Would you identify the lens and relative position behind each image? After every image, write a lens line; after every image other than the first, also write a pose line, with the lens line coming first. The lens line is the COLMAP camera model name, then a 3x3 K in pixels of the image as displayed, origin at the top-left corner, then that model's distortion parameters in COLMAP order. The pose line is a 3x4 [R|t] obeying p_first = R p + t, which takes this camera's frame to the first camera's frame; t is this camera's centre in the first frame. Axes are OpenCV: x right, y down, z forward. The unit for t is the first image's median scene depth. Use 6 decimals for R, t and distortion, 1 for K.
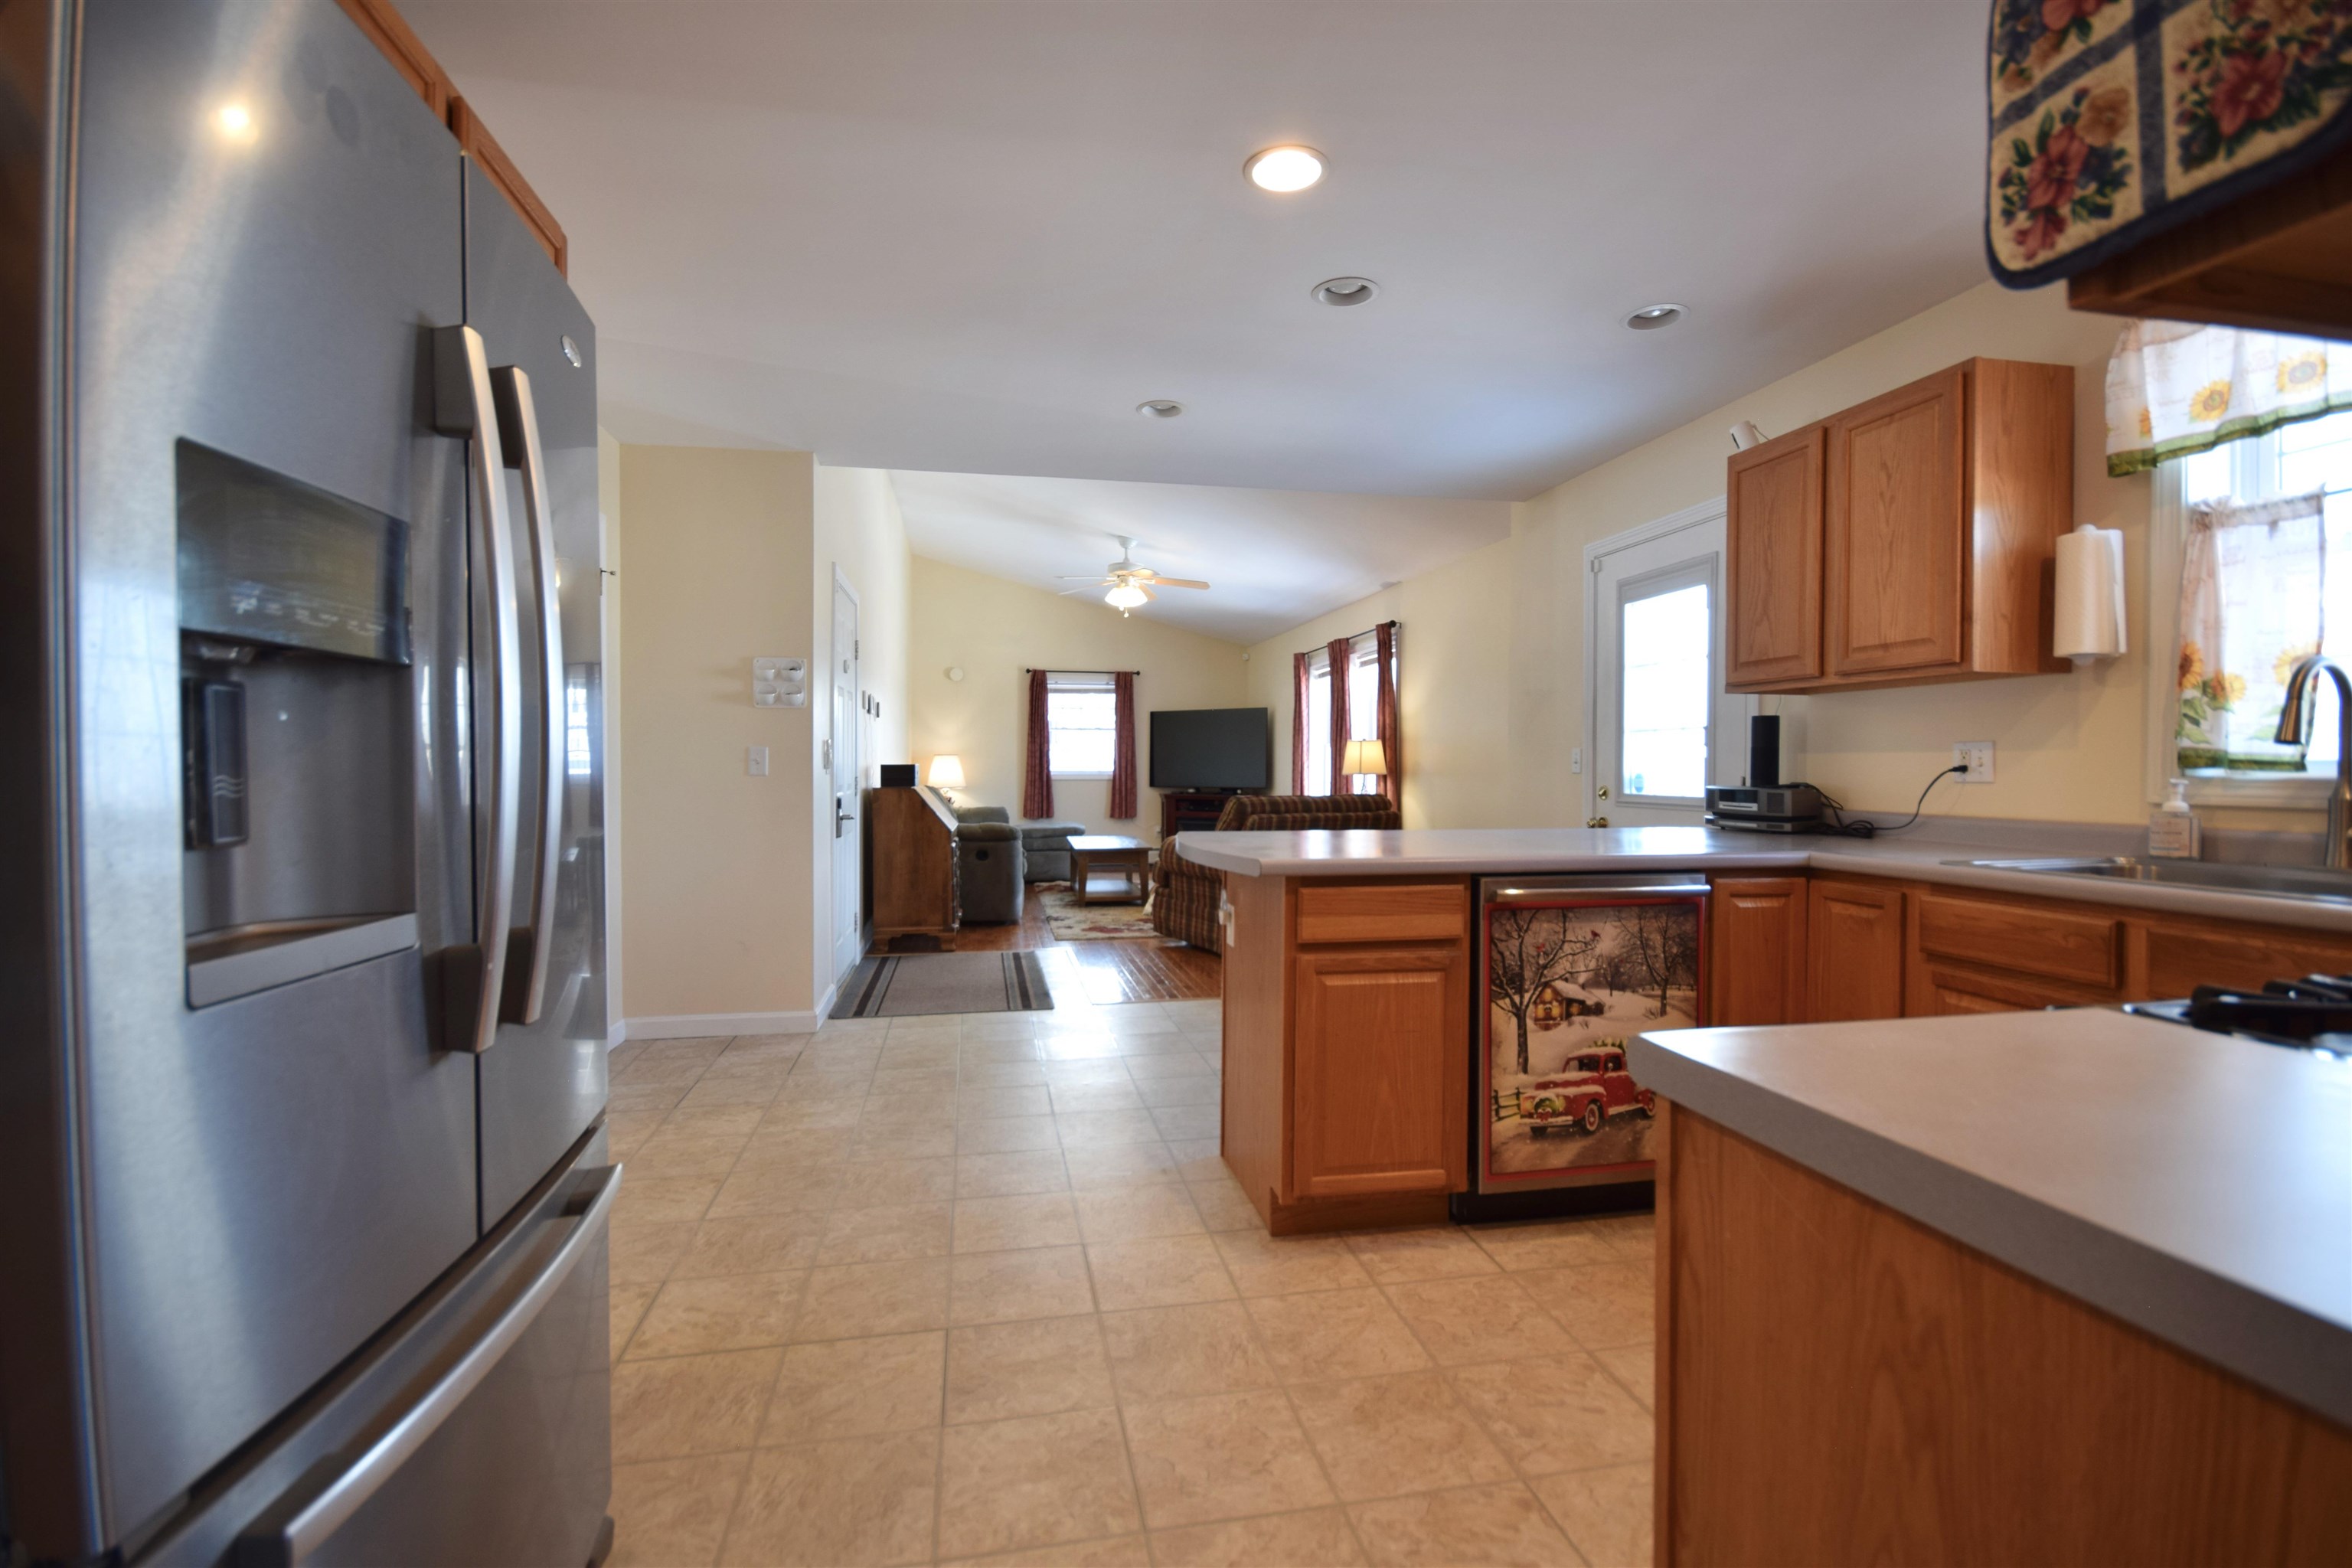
lens RADIAL K [[1034.6, 0, 1176.0], [0, 1034.6, 784.0], [0, 0, 1]] dist [-0.003559, -0.000485]
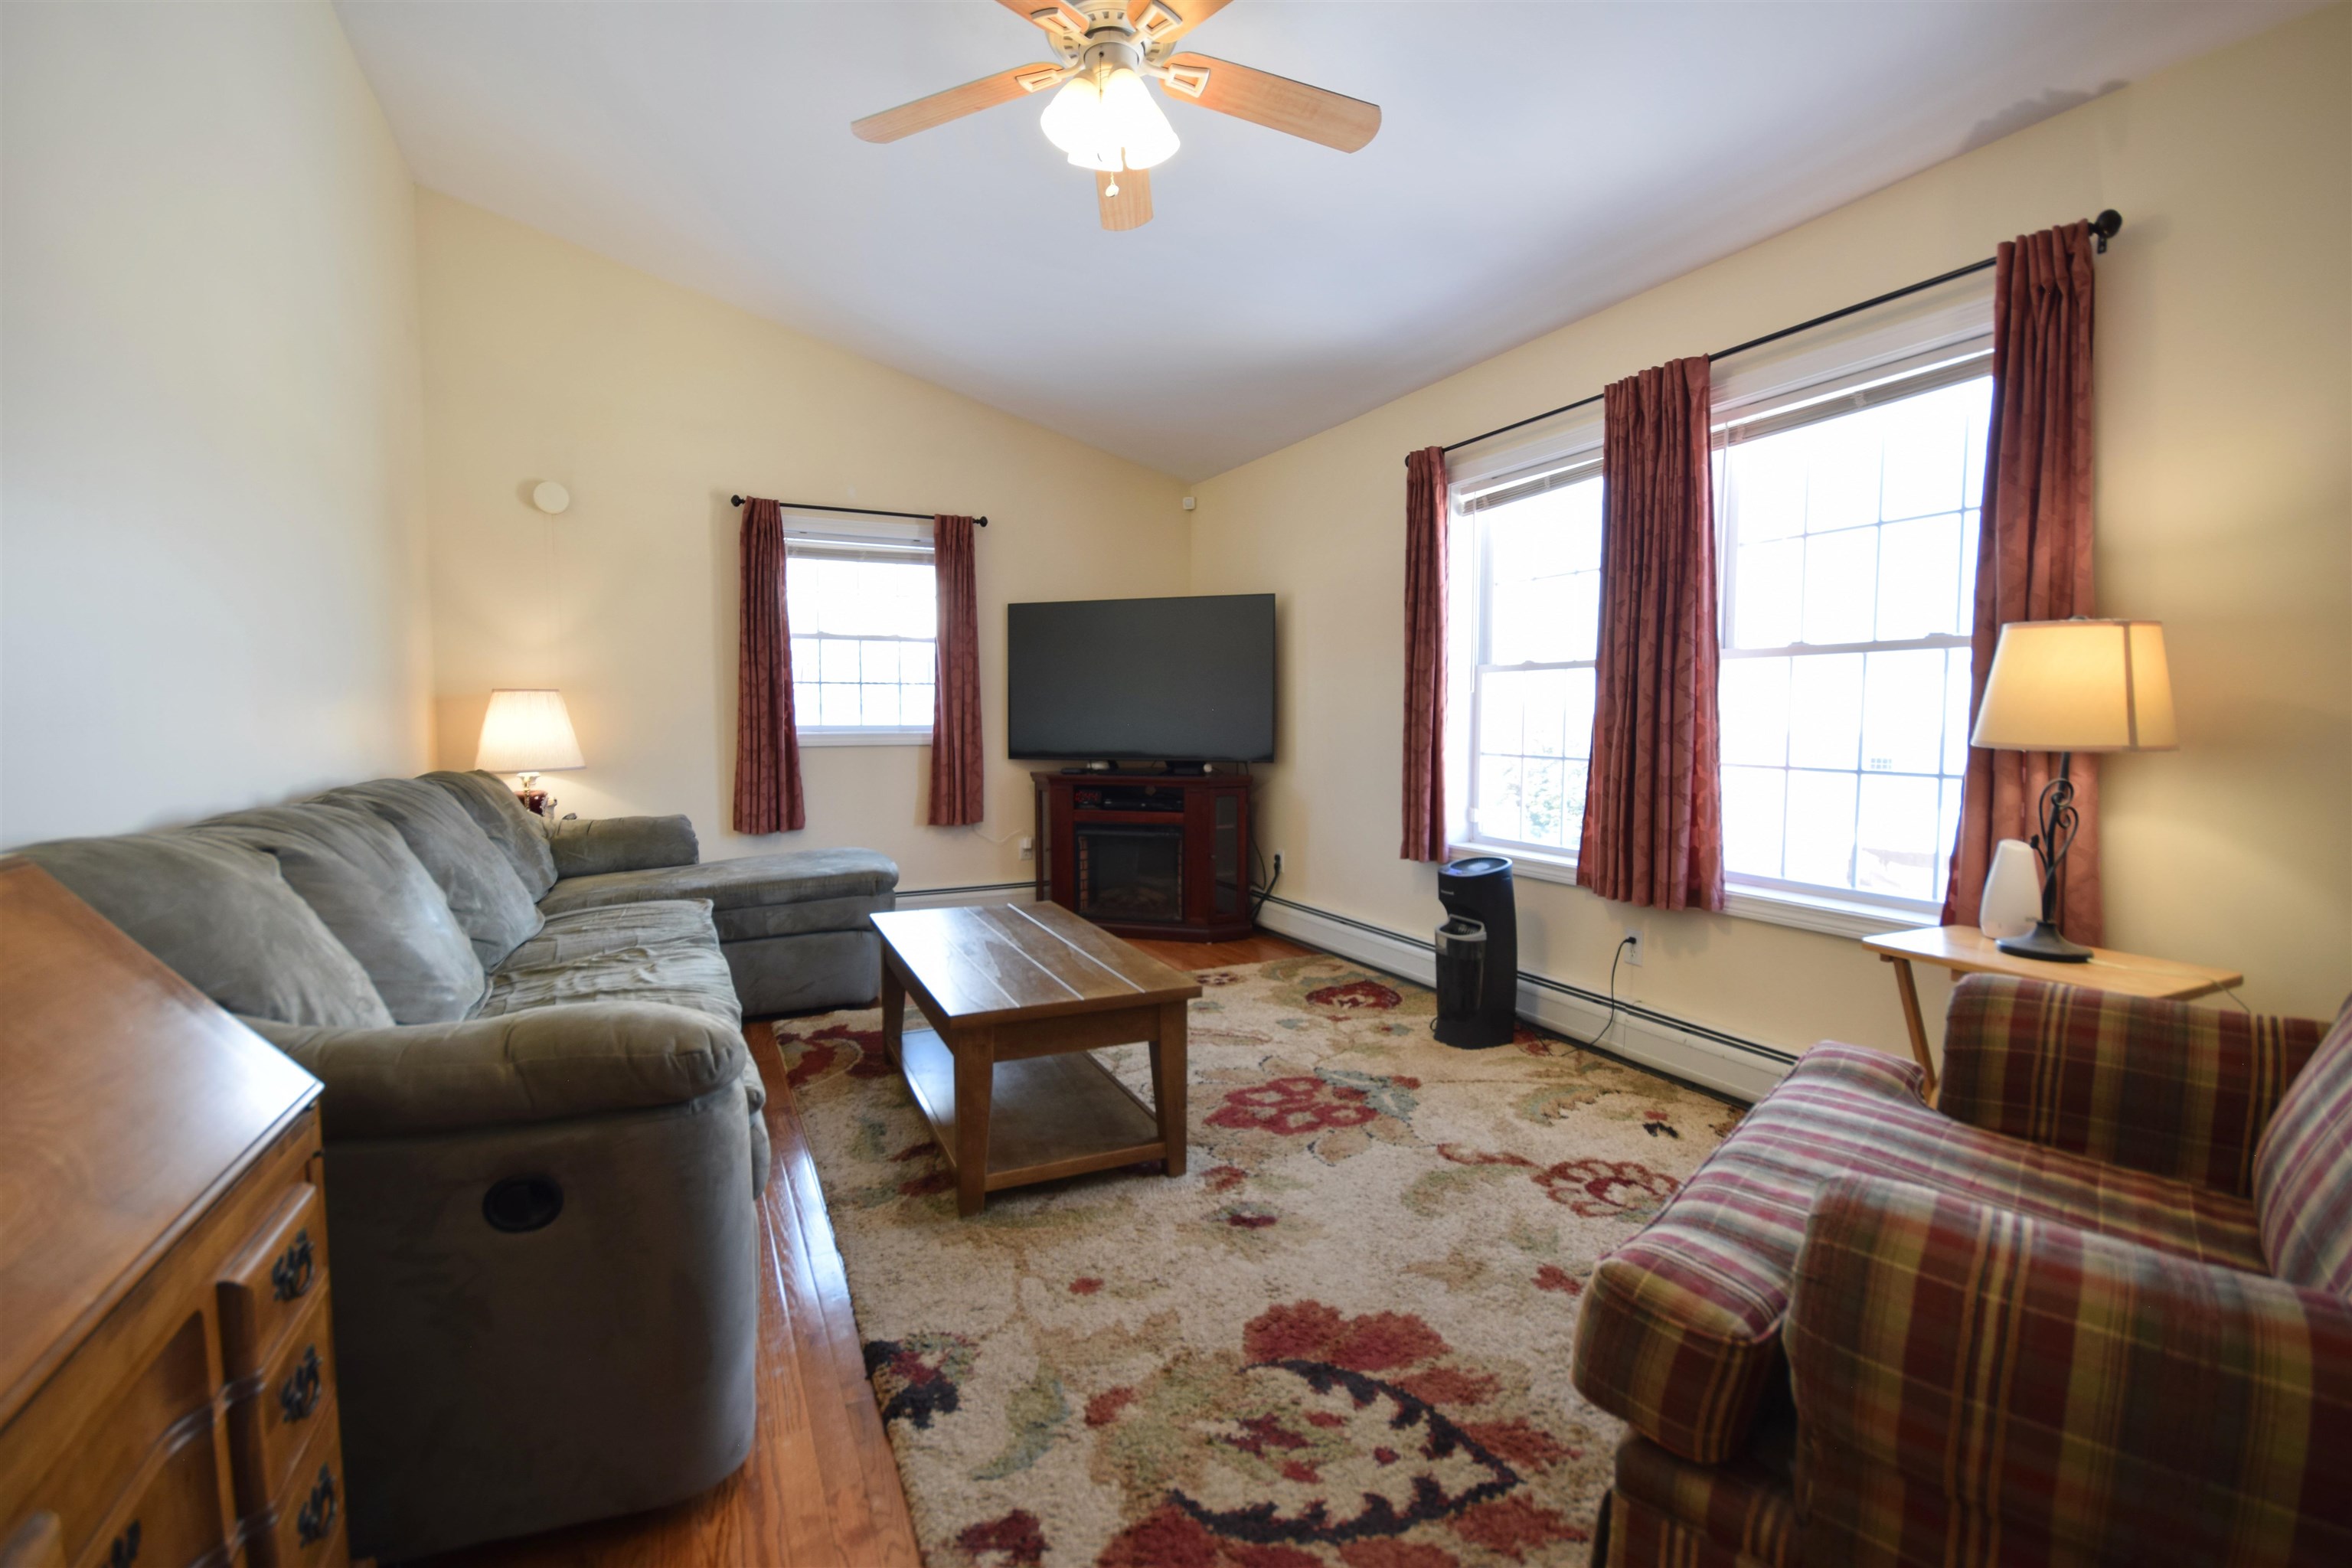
lens RADIAL K [[1031.2, 0, 1171.8], [0, 1031.2, 777.4], [0, 0, 1]] dist [0.002408, 0.000364]
pose [[0.965446, -0.018605, 0.259939, -0.355681], [0.007092, 0.998955, 0.045158, -0.045203], [-0.260508, -0.041754, 0.964569, 2.309280]]
